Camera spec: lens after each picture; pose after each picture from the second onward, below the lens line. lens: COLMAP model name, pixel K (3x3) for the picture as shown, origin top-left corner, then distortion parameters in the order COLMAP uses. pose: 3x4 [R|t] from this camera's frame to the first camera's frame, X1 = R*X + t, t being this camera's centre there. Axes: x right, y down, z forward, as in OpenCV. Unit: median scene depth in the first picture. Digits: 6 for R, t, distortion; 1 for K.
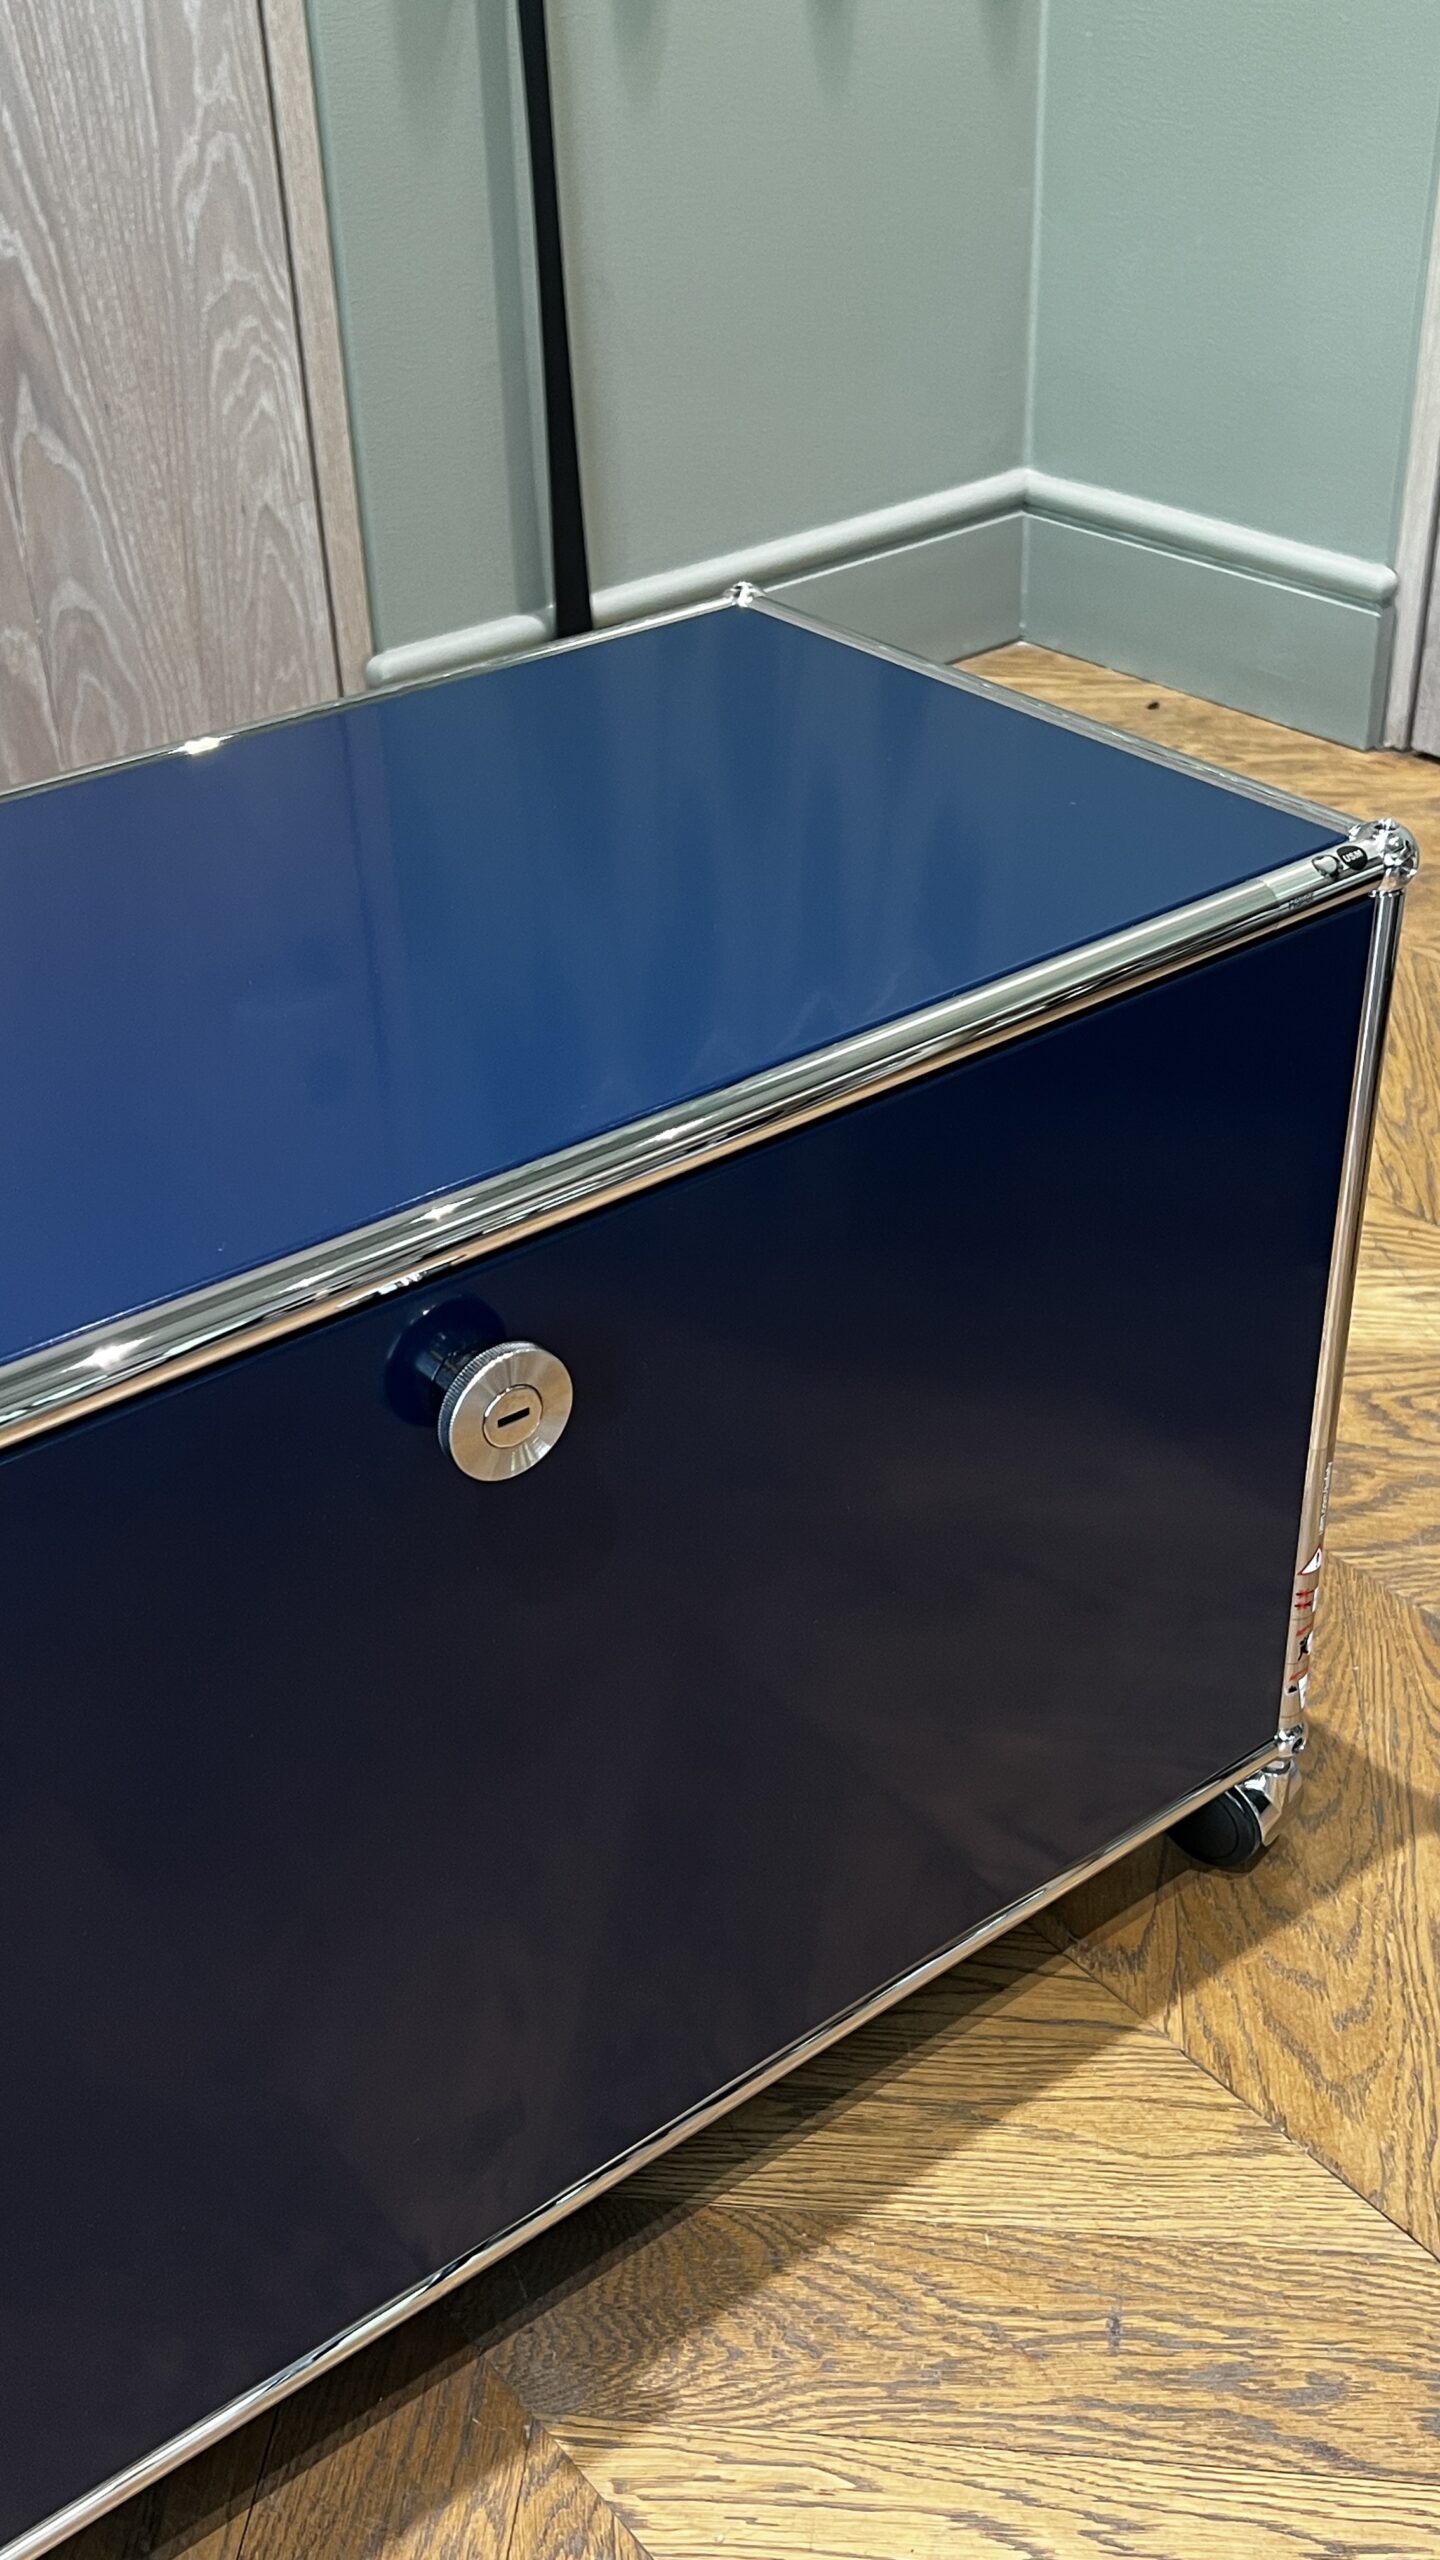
lens RADIAL K [[2601.8, 0, 730.9], [0, 2601.8, 1284.0], [0, 0, 1]] dist [0.028256, 0.000000]
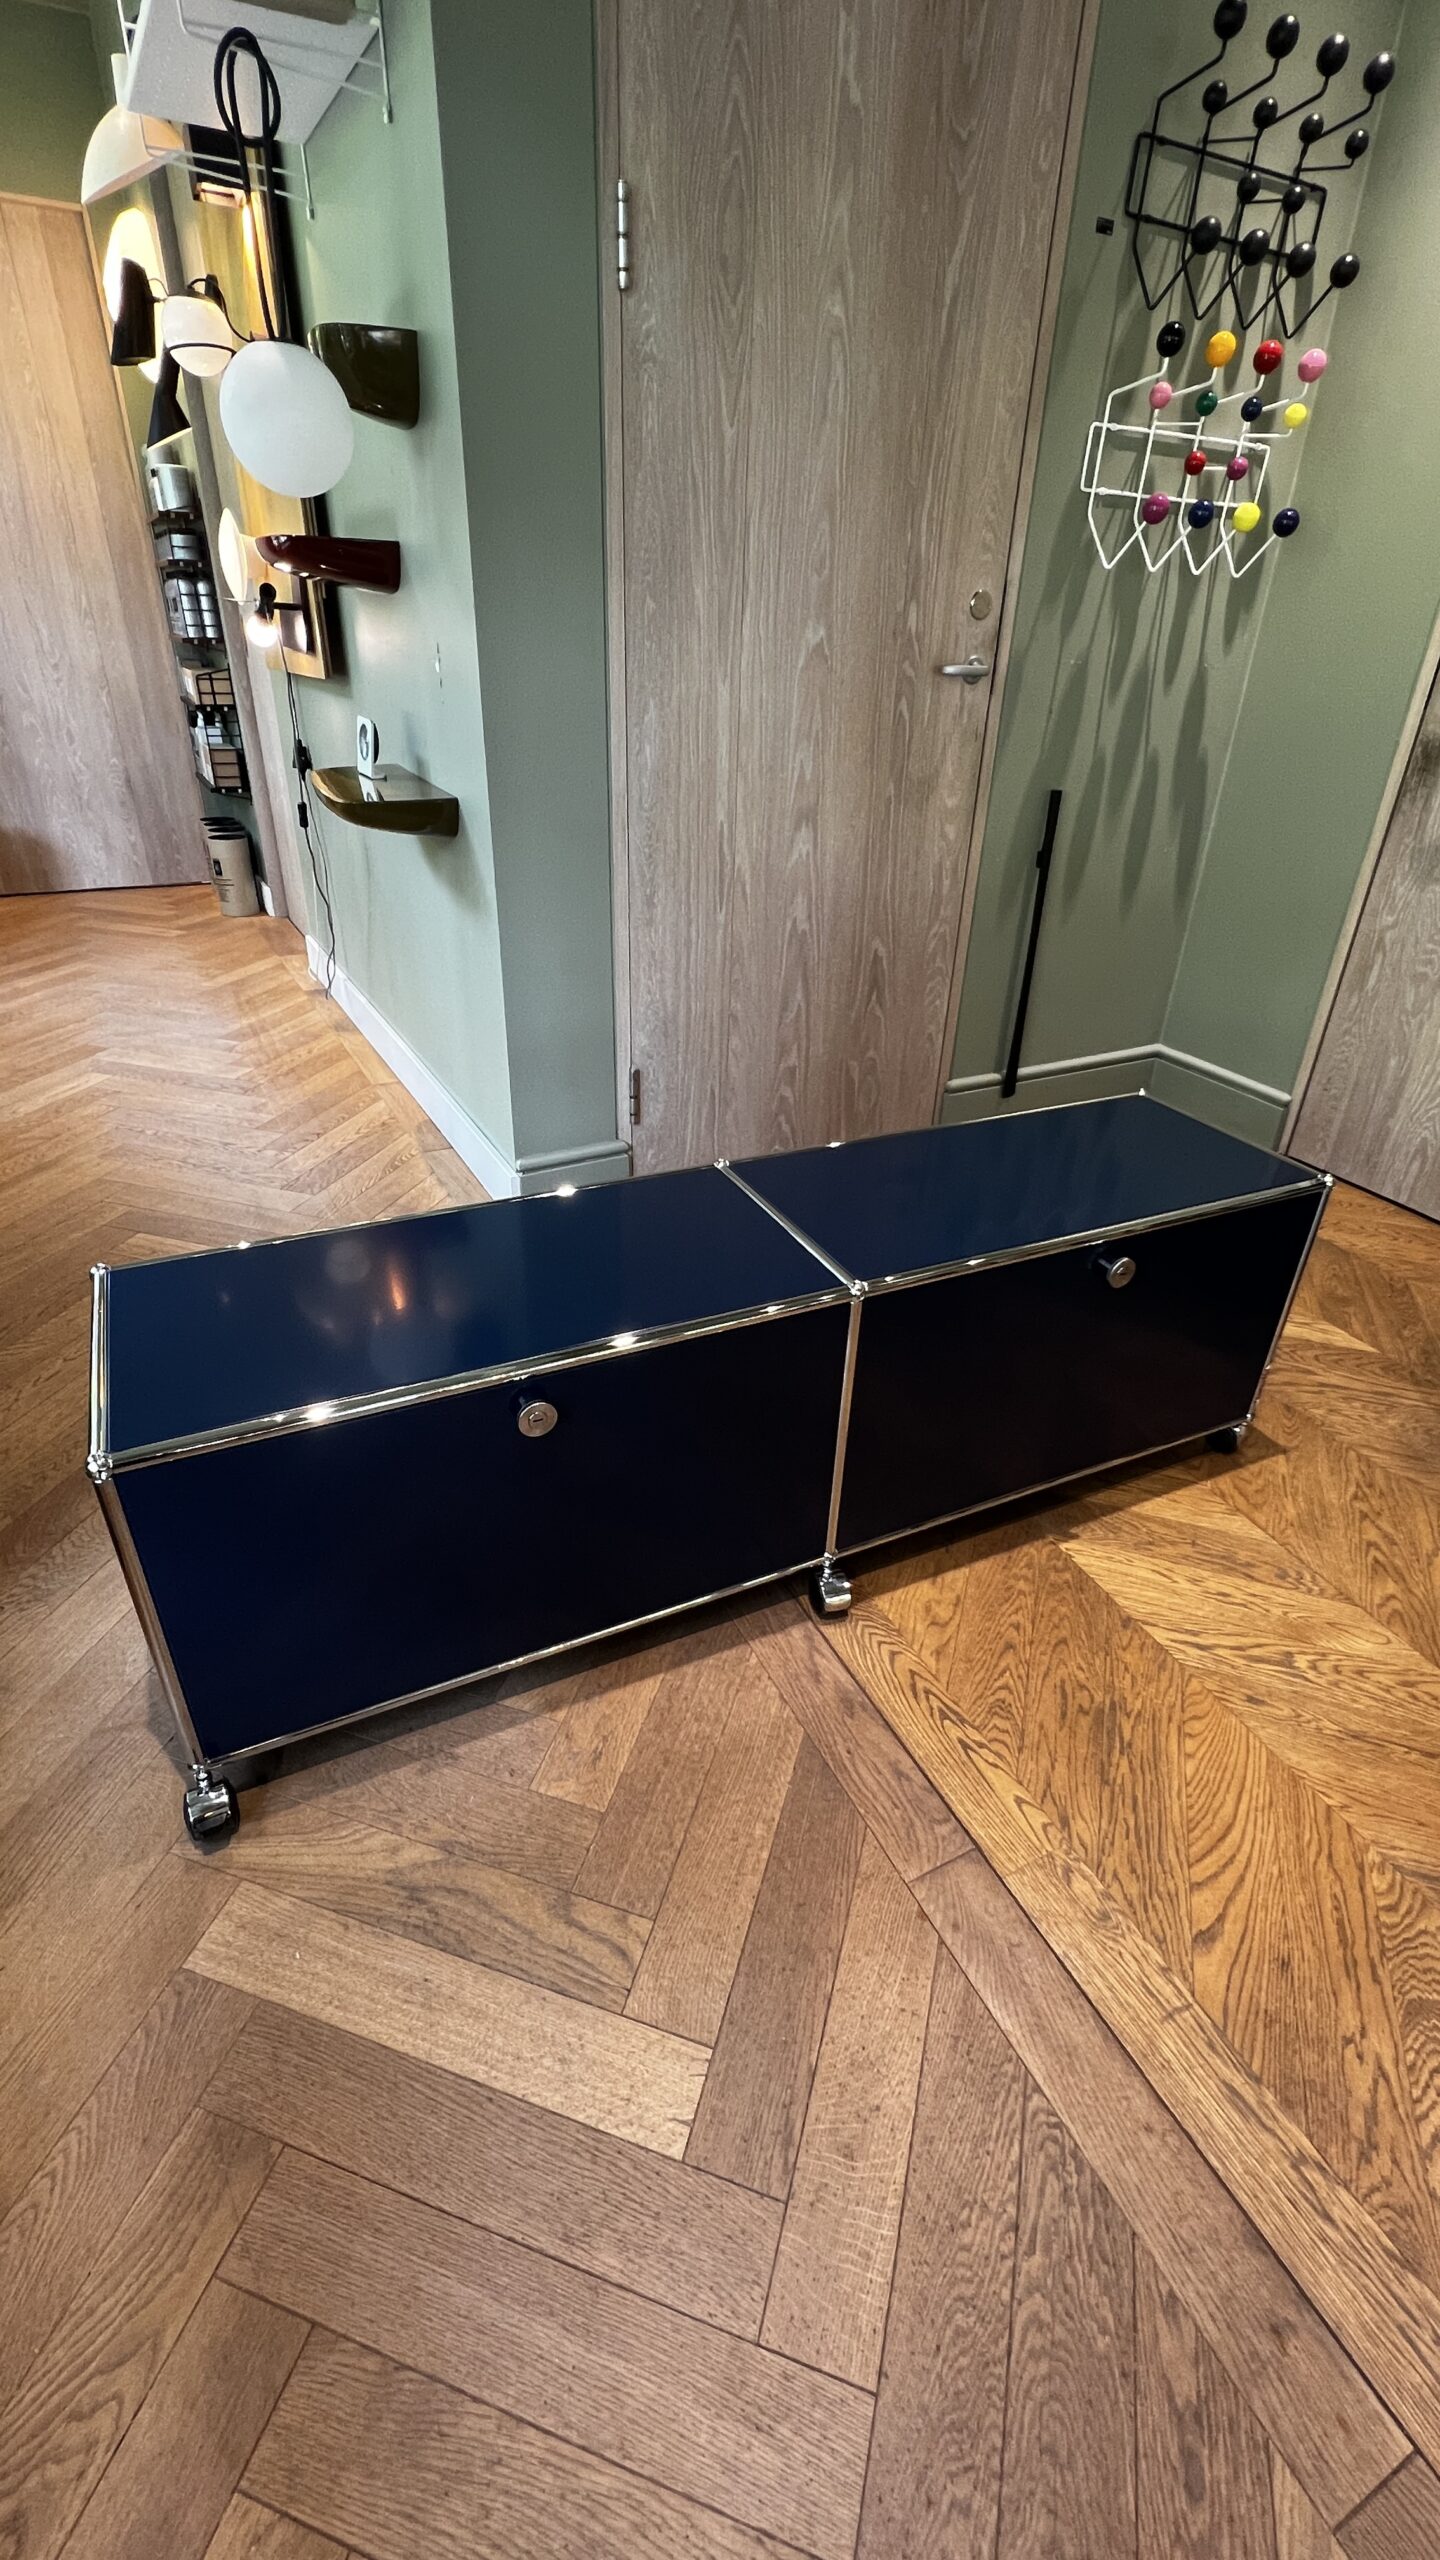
lens RADIAL K [[1092.1, 0, 716.9], [0, 1092.1, 1279.4], [0, 0, 1]] dist [-0.003625, 0.000938]
pose [[0.973945, 0.157581, -0.163093, -0.290811], [-0.163689, 0.986204, -0.024630, 0.140368], [0.156962, 0.050685, 0.986303, -0.629905]]
